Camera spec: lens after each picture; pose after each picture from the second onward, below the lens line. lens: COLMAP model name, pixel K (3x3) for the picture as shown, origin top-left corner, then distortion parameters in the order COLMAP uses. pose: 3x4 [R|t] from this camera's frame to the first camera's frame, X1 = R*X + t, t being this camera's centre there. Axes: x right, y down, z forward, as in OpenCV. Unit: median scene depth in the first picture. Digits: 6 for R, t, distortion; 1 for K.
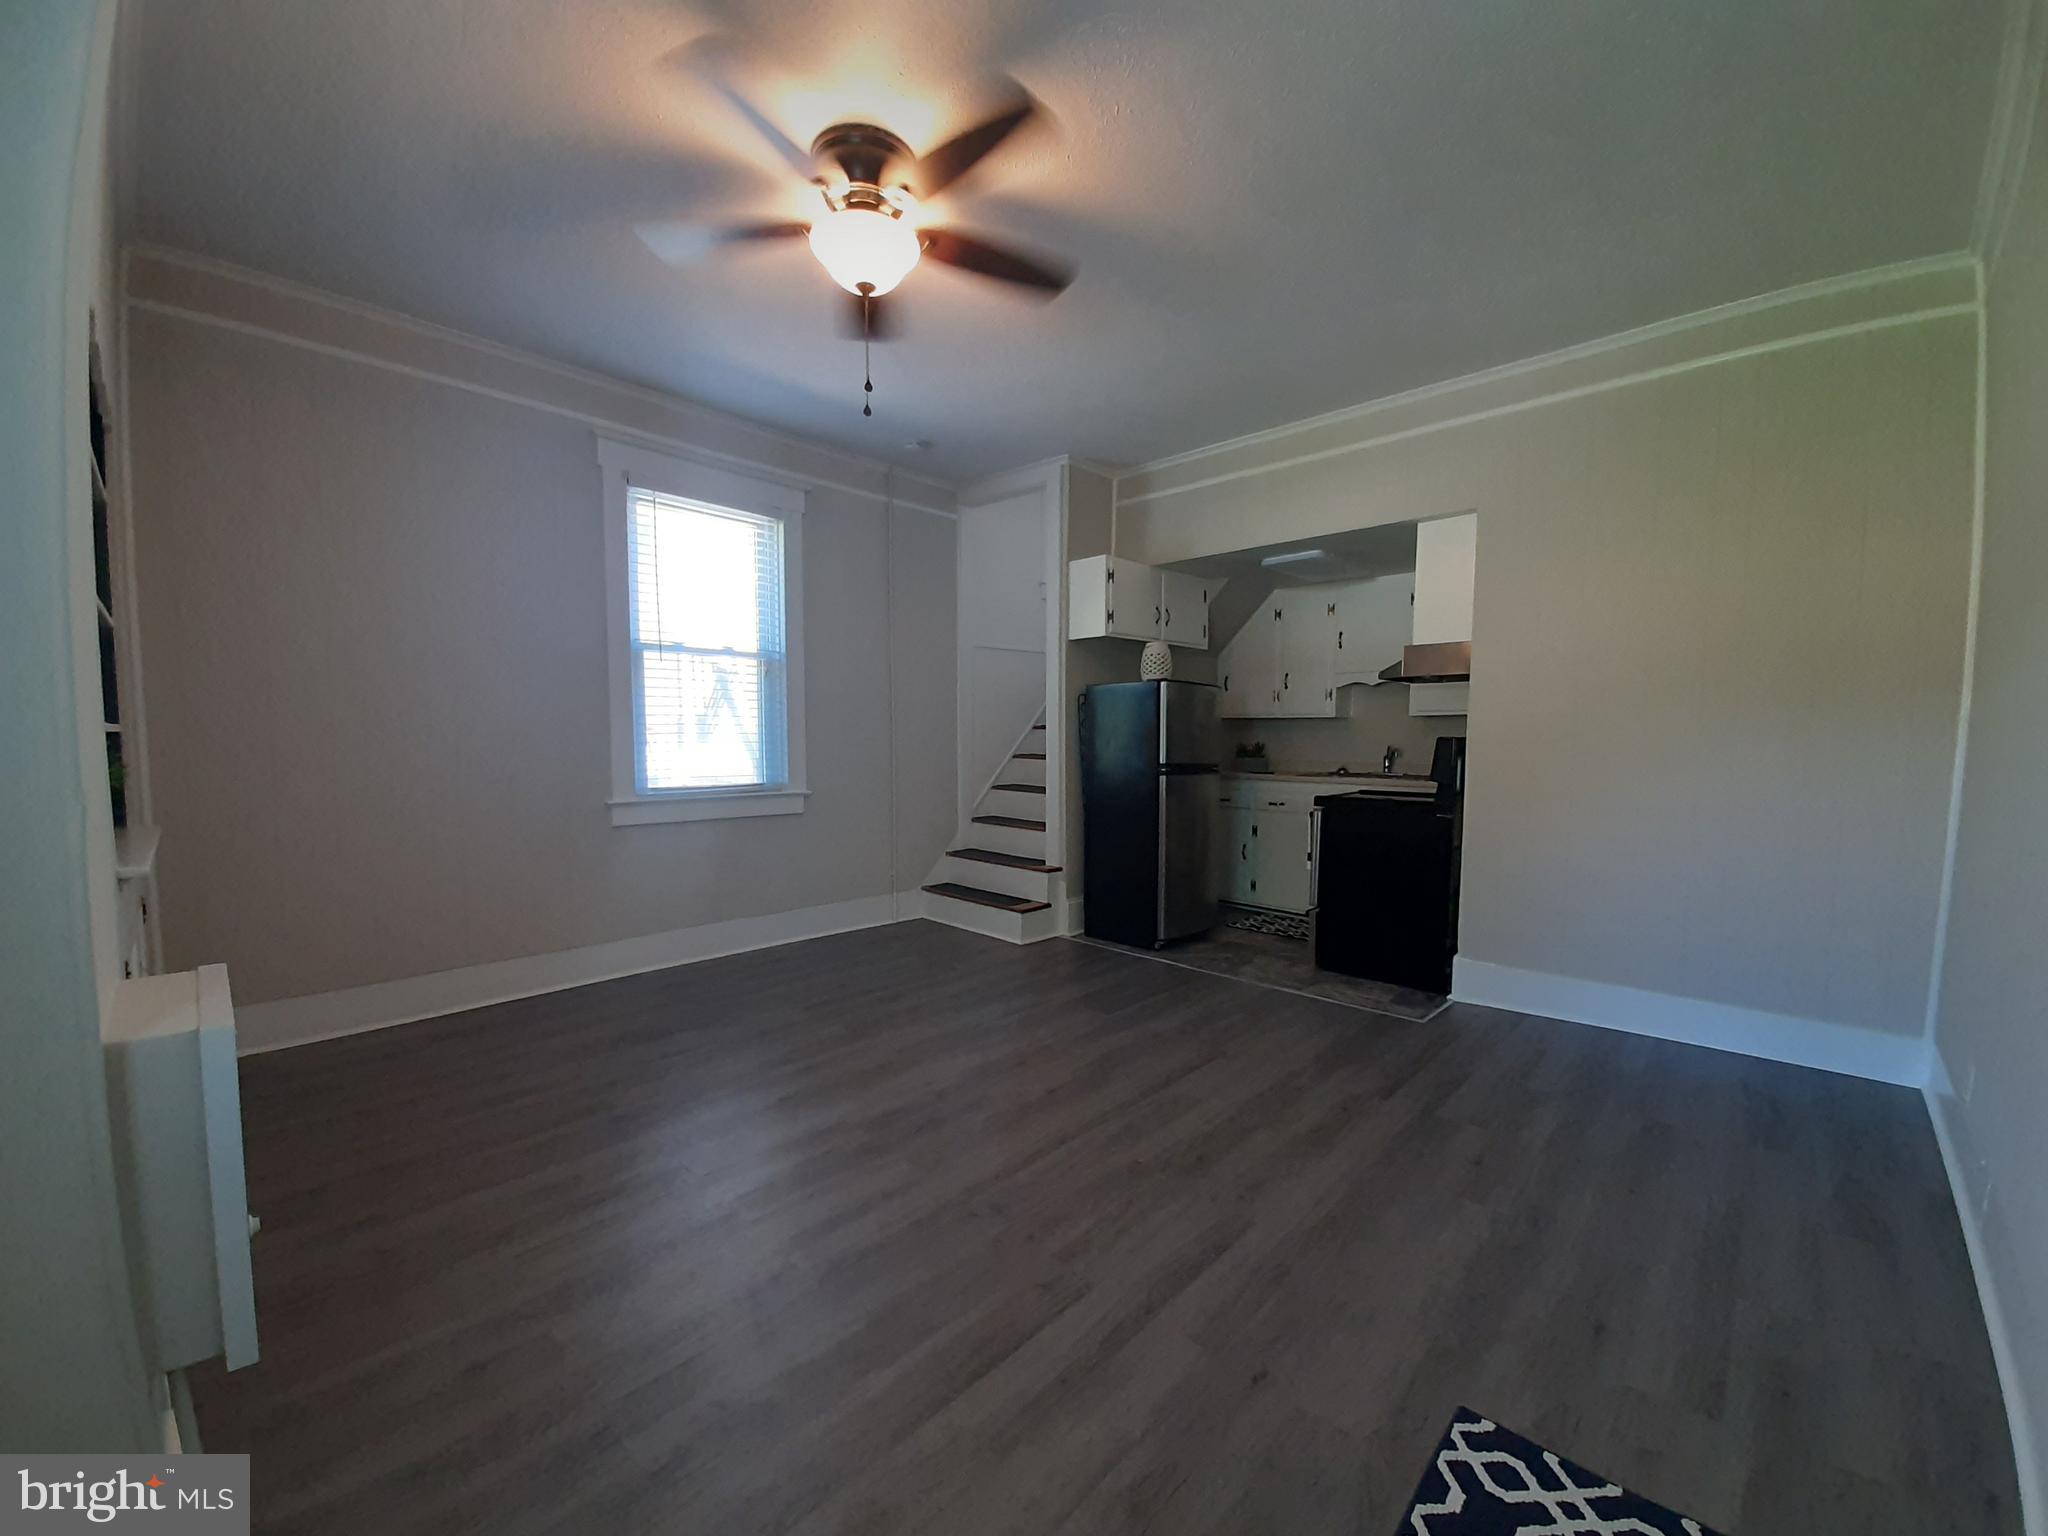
lens RADIAL K [[799.7, 0, 1014.4], [0, 799.7, 793.5], [0, 0, 1]] dist [0.001136, -0.005778]
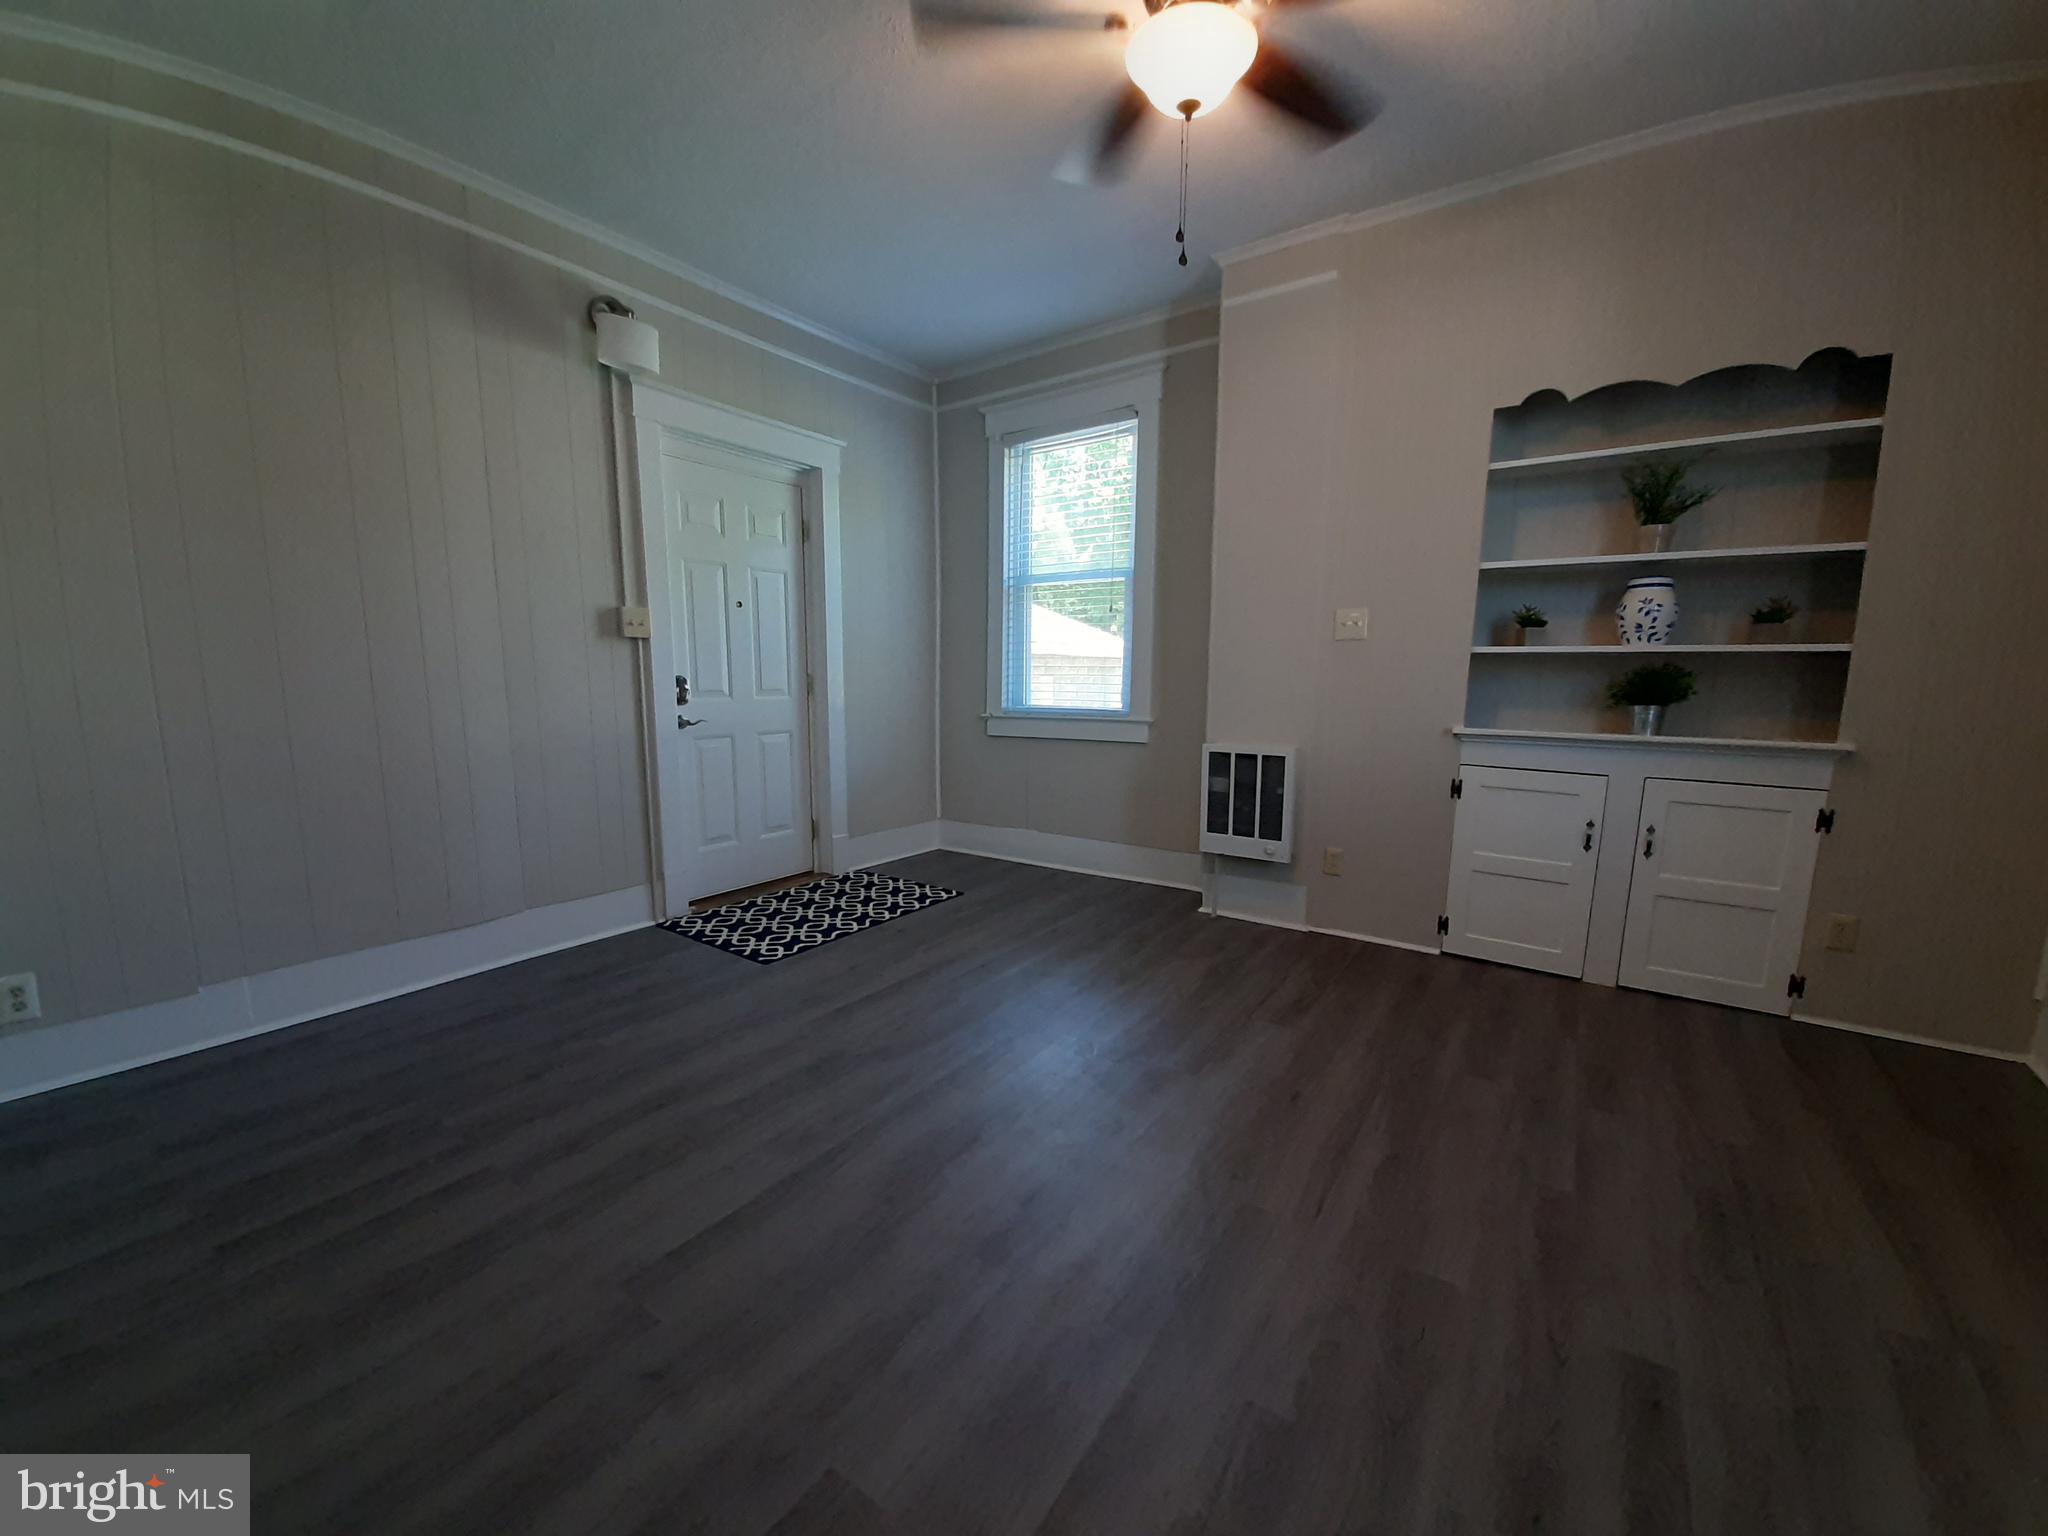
lens RADIAL K [[799.7, 0, 1014.4], [0, 799.7, 793.5], [0, 0, 1]] dist [0.001136, -0.005778]
pose [[-0.988316, 0.015085, -0.151670, 0.064686], [-0.019790, 0.973966, 0.225827, -0.054826], [0.151128, 0.226190, -0.962288, 0.937081]]
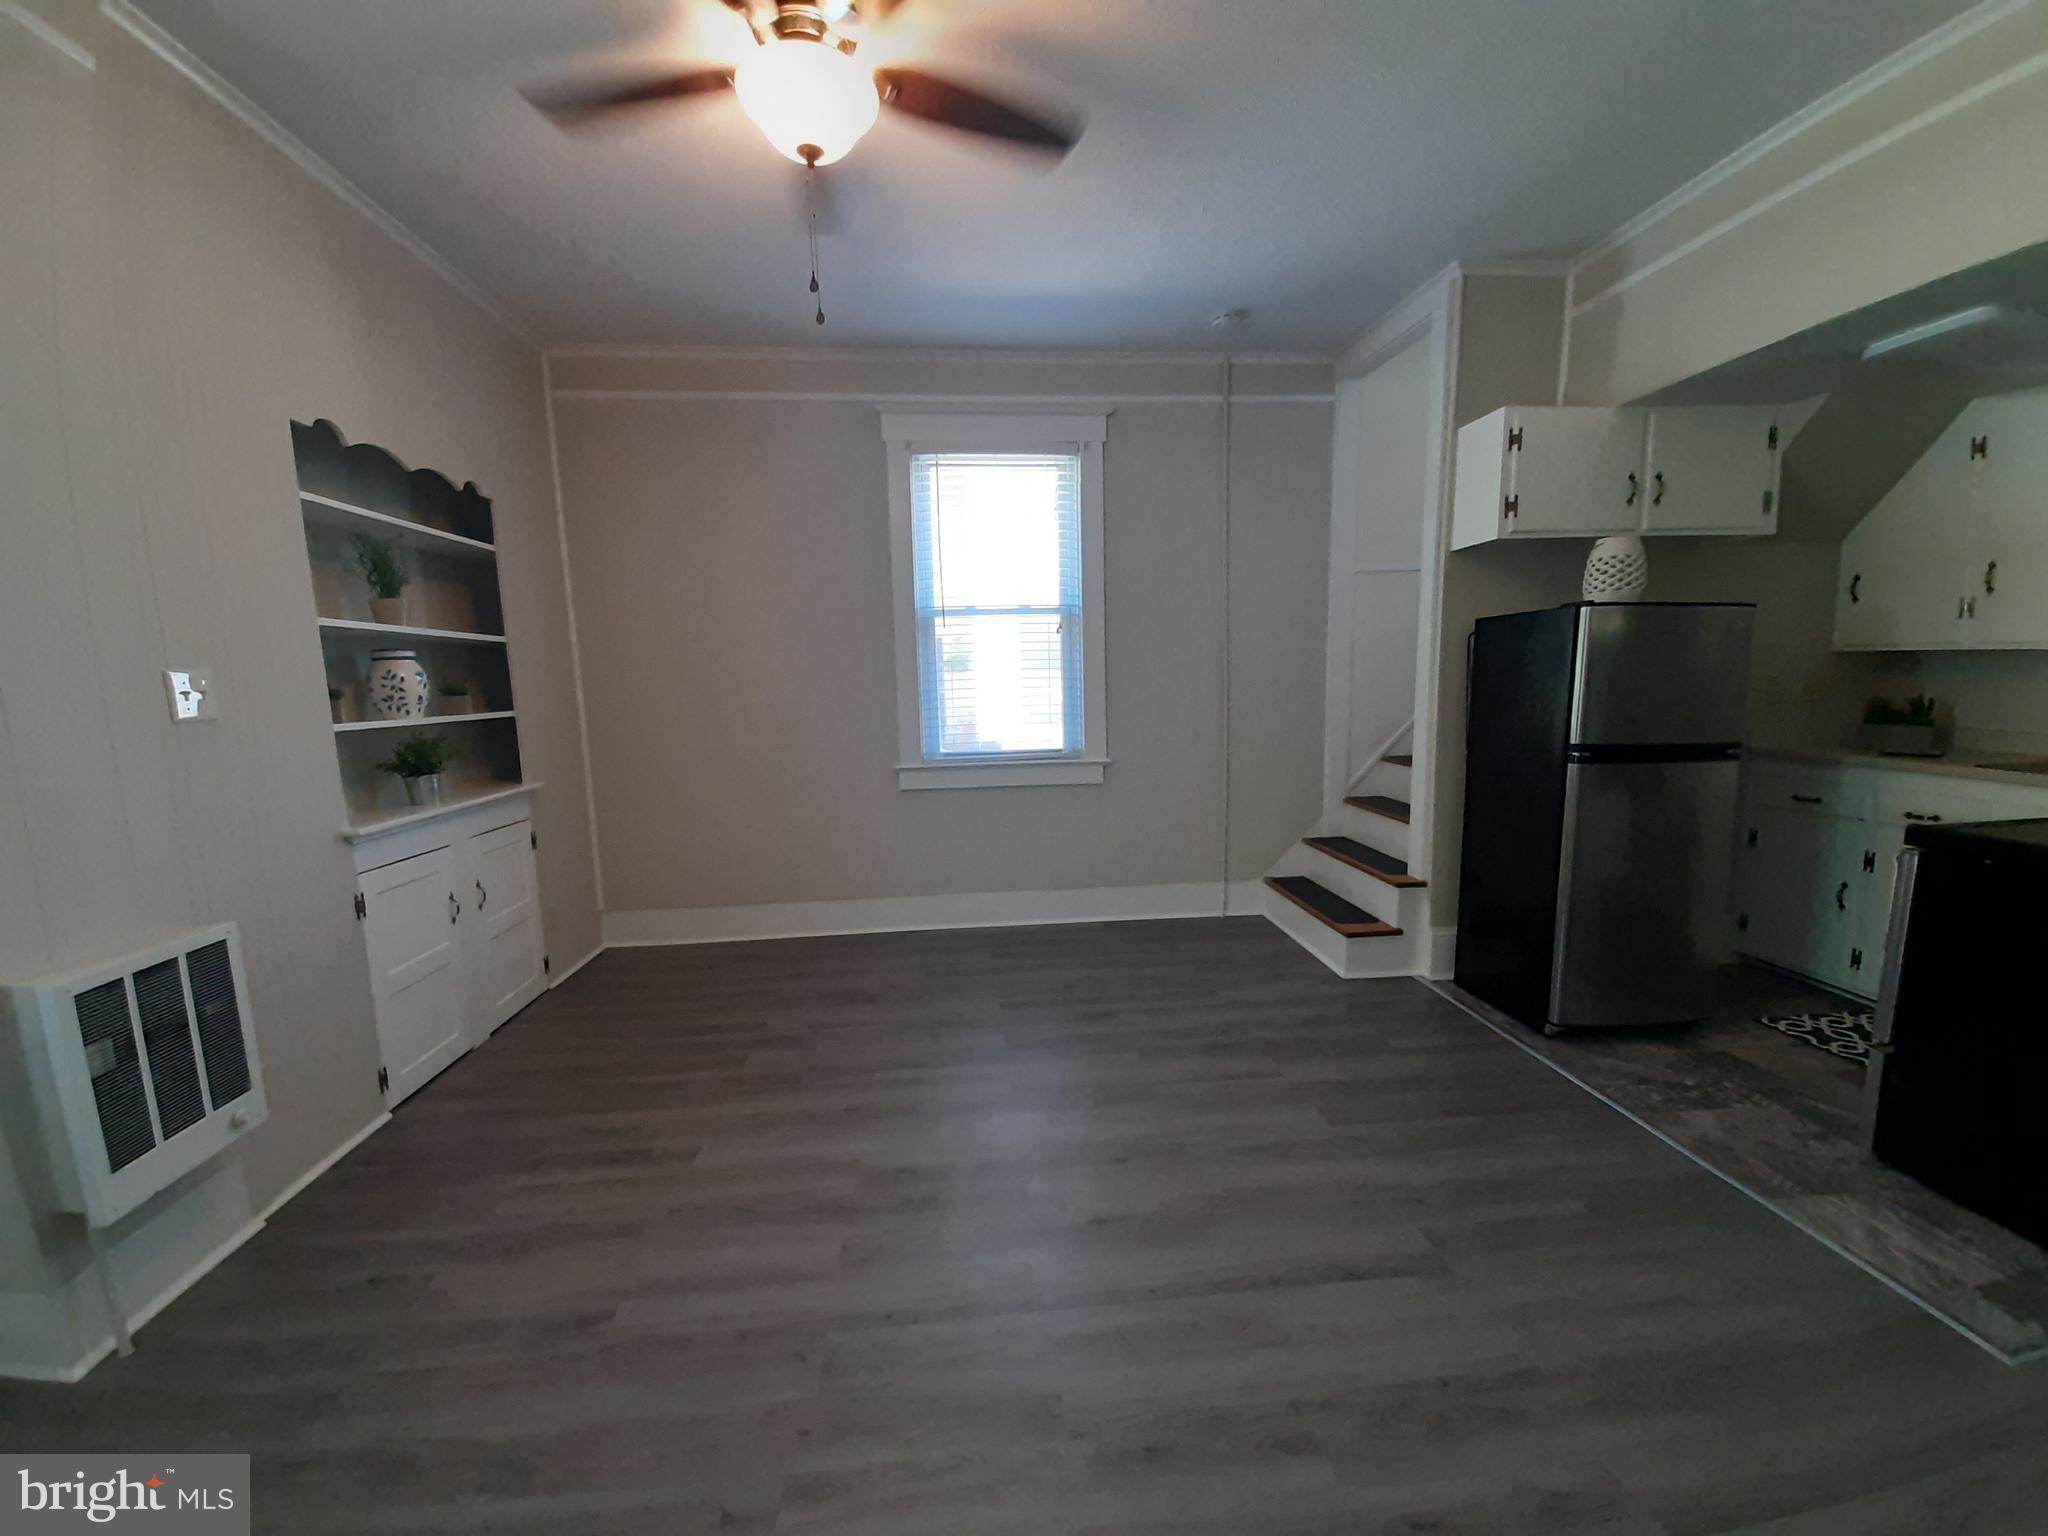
lens RADIAL K [[799.7, 0, 1014.4], [0, 799.7, 793.5], [0, 0, 1]] dist [0.001136, -0.005778]
pose [[0.751992, 0.075124, -0.654878, 0.249093], [-0.020014, 0.995629, 0.091231, -0.043655], [0.658869, -0.055498, 0.750208, 0.246404]]
